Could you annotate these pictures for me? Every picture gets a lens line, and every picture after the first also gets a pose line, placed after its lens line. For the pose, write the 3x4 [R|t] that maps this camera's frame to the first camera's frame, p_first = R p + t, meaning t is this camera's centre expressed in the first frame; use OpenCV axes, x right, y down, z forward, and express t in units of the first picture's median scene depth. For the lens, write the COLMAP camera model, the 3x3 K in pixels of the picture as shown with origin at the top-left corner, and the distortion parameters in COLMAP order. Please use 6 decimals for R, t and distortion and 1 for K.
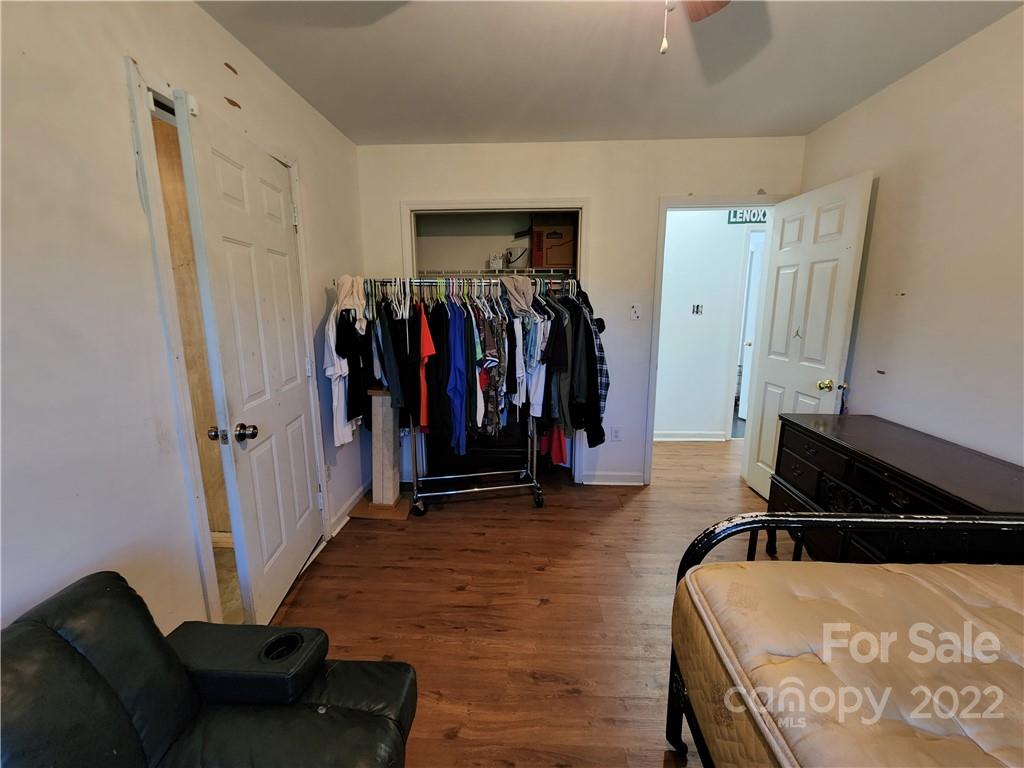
lens RADIAL K [[420.5, 0, 510.0], [0, 420.5, 385.7], [0, 0, 1]] dist [0.002122, 0.000846]
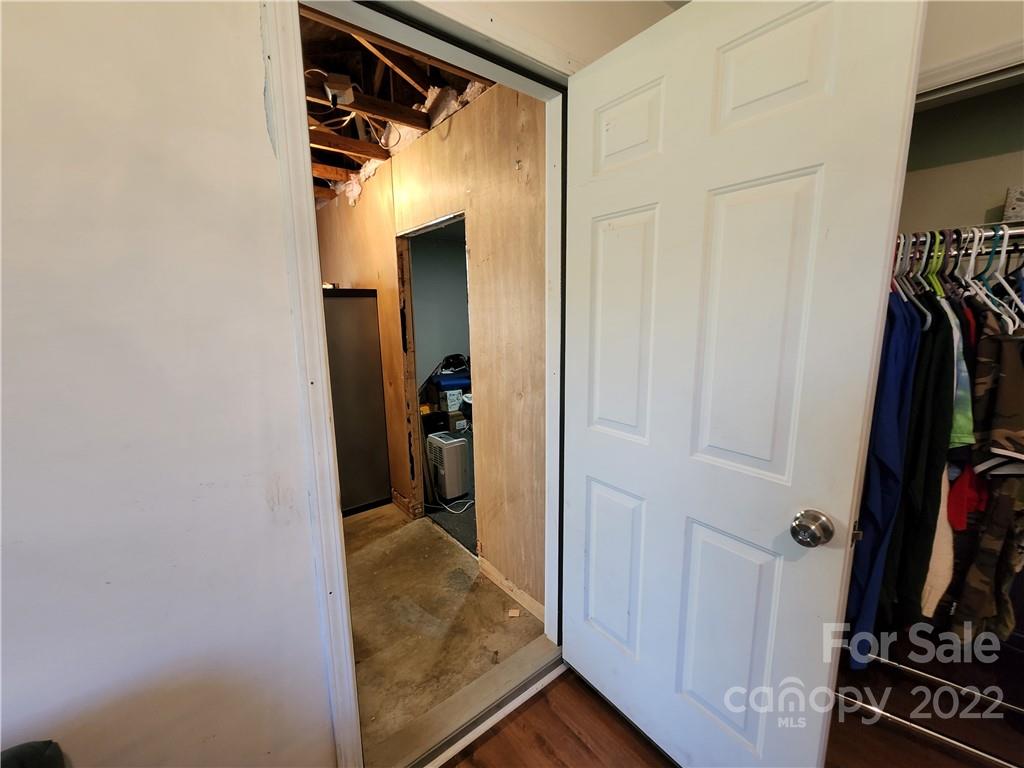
lens RADIAL K [[420.5, 0, 509.5], [0, 420.5, 376.7], [0, 0, 1]] dist [0.002122, 0.000846]
pose [[0.664116, 0.119482, -0.738020, -0.069816], [-0.134320, 0.990153, 0.039431, -0.084878], [0.735464, 0.072944, 0.673626, 0.470938]]
